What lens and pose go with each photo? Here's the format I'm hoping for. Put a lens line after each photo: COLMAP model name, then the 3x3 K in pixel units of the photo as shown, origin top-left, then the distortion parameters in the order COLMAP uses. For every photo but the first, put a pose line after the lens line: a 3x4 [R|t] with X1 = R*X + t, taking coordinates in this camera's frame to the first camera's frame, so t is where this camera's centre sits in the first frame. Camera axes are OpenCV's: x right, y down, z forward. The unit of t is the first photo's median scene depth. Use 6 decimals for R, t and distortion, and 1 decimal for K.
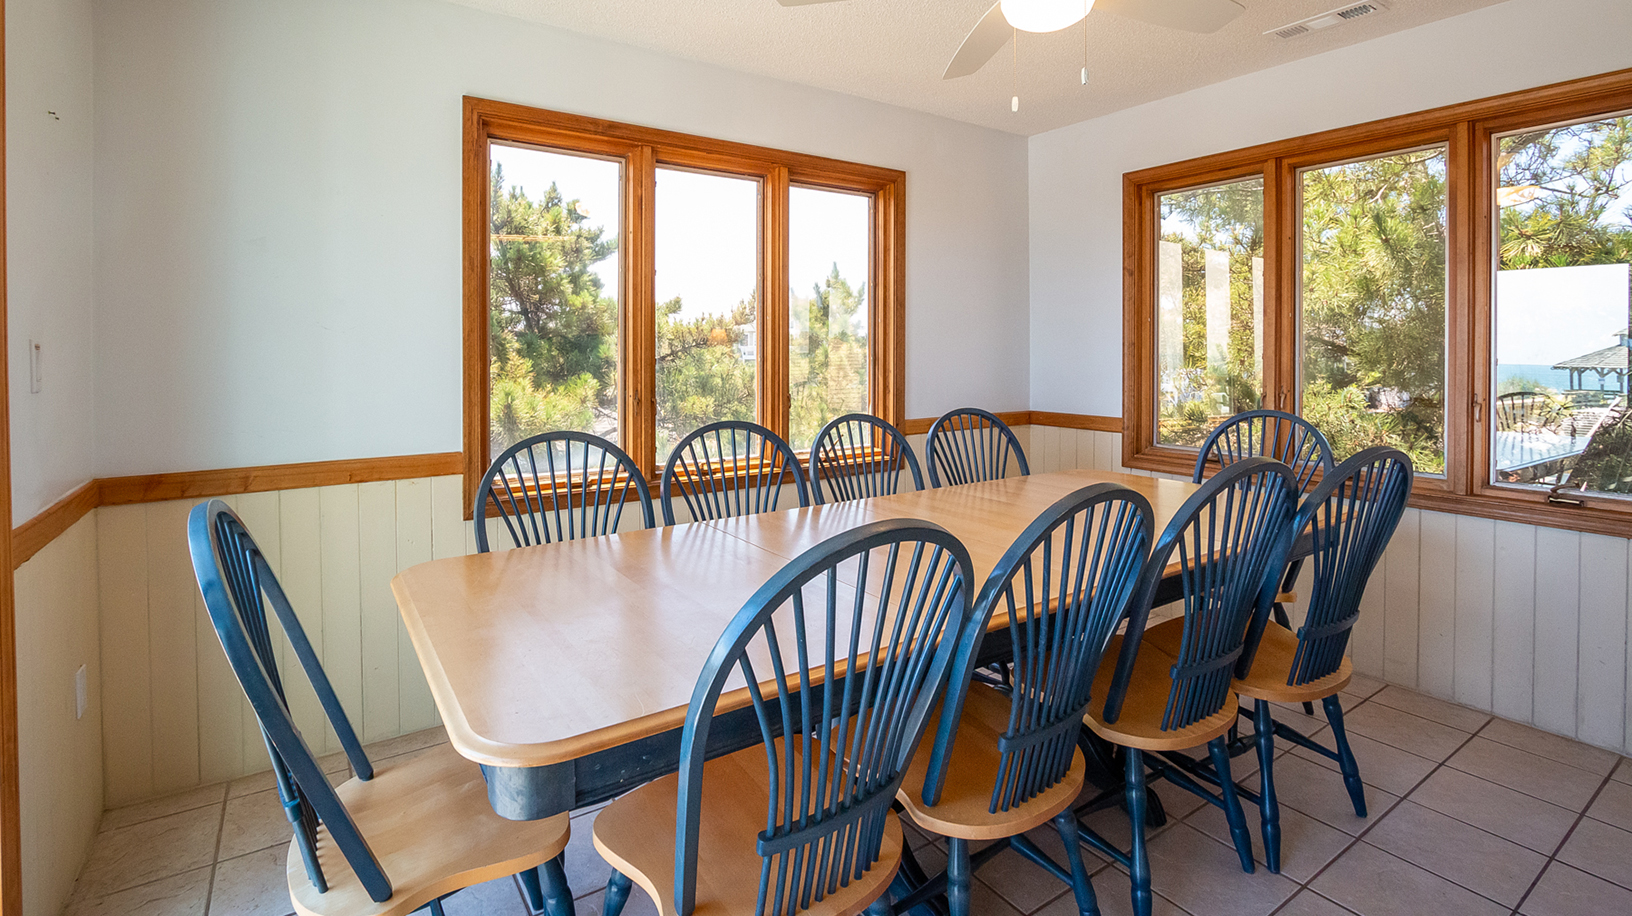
lens RADIAL K [[775.0, 0, 817.9], [0, 775.0, 360.5], [0, 0, 1]] dist [-0.021892, -0.000088]
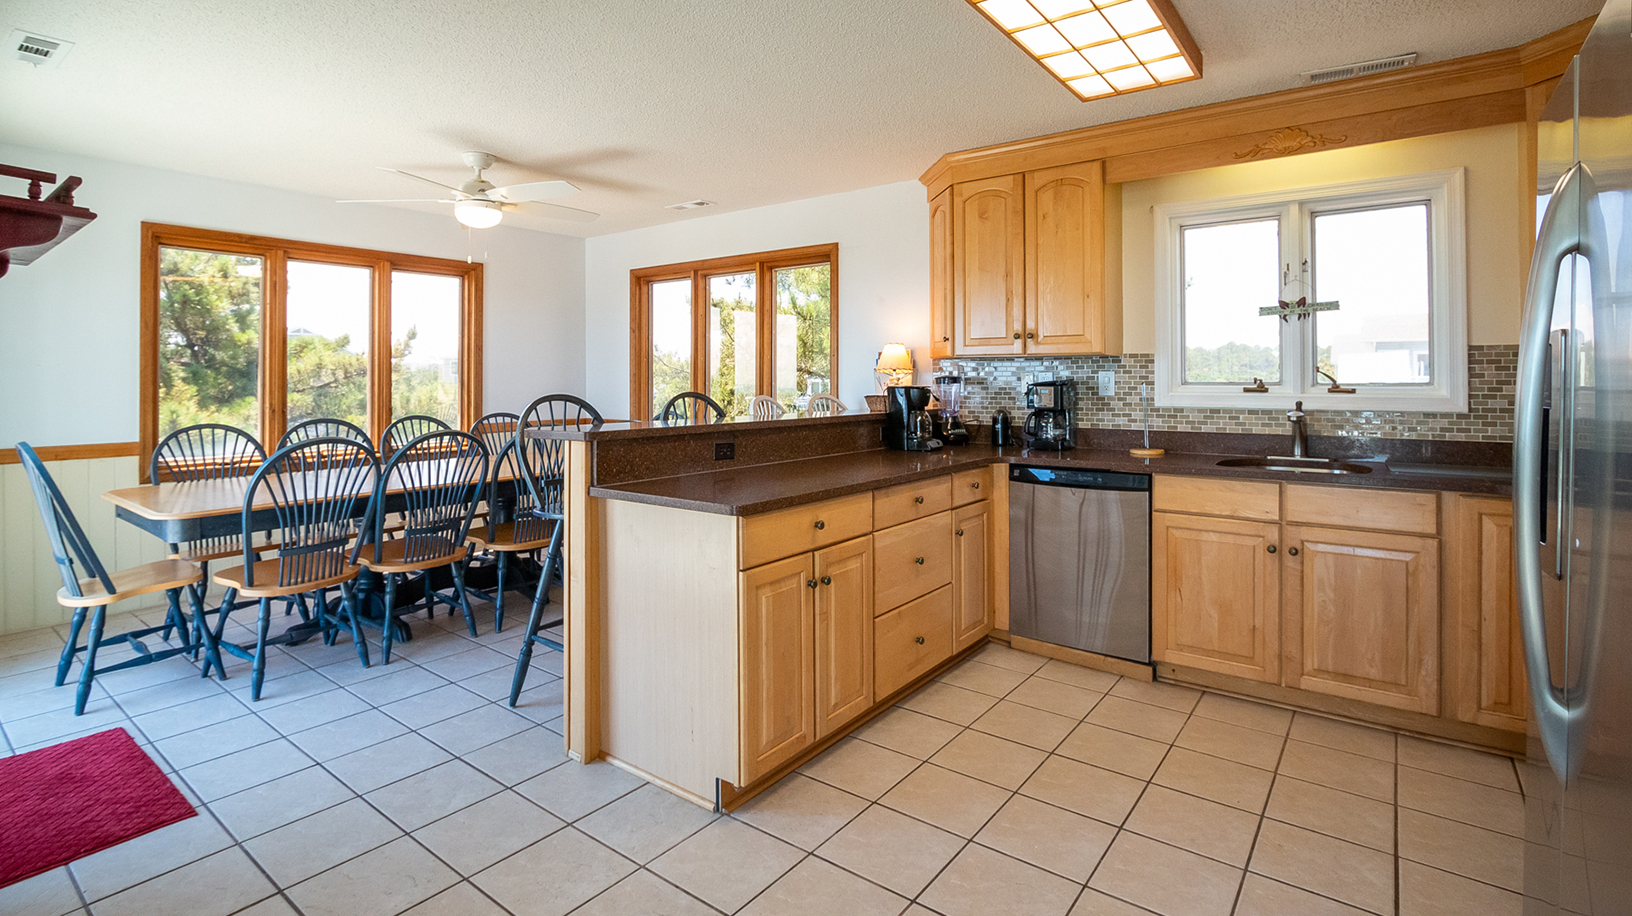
lens RADIAL K [[770.1, 0, 813.6], [0, 770.1, 377.1], [0, 0, 1]] dist [-0.002394, -0.000063]
pose [[0.951148, 0.000157, 0.308734, 0.264235], [0.004247, 0.999899, -0.013592, 0.007750], [-0.308705, 0.014239, 0.951051, -0.664405]]
